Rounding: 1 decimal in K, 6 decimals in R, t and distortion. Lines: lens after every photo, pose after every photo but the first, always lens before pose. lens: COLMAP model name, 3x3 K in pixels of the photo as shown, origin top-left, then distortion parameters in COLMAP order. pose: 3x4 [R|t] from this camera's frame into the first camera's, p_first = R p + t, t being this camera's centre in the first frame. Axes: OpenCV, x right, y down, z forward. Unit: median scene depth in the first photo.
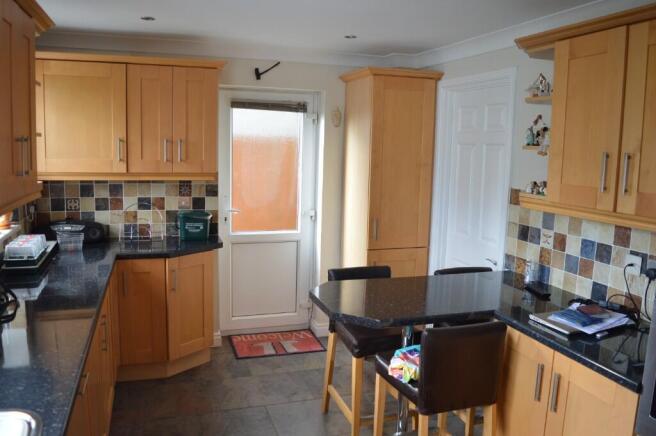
lens RADIAL K [[522.0, 0, 325.1], [0, 522.0, 217.7], [0, 0, 1]] dist [-0.106146, 0.038710]
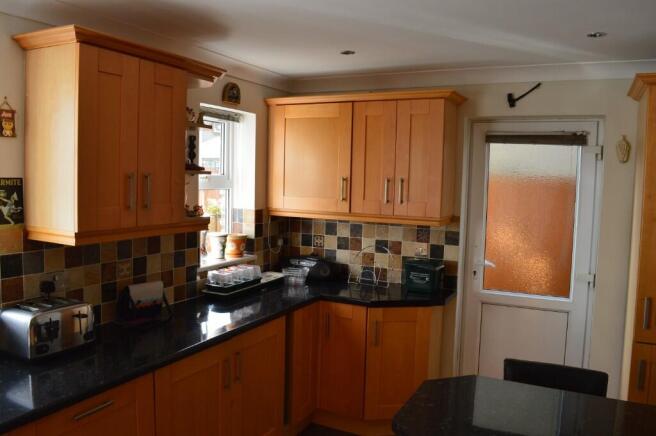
lens RADIAL K [[522.0, 0, 325.1], [0, 522.0, 217.7], [0, 0, 1]] dist [-0.106146, 0.038710]
pose [[0.705912, 0.043425, -0.706967, 0.253372], [-0.103546, 0.993723, -0.042353, -0.028687], [0.700690, 0.103101, 0.705978, 0.244644]]
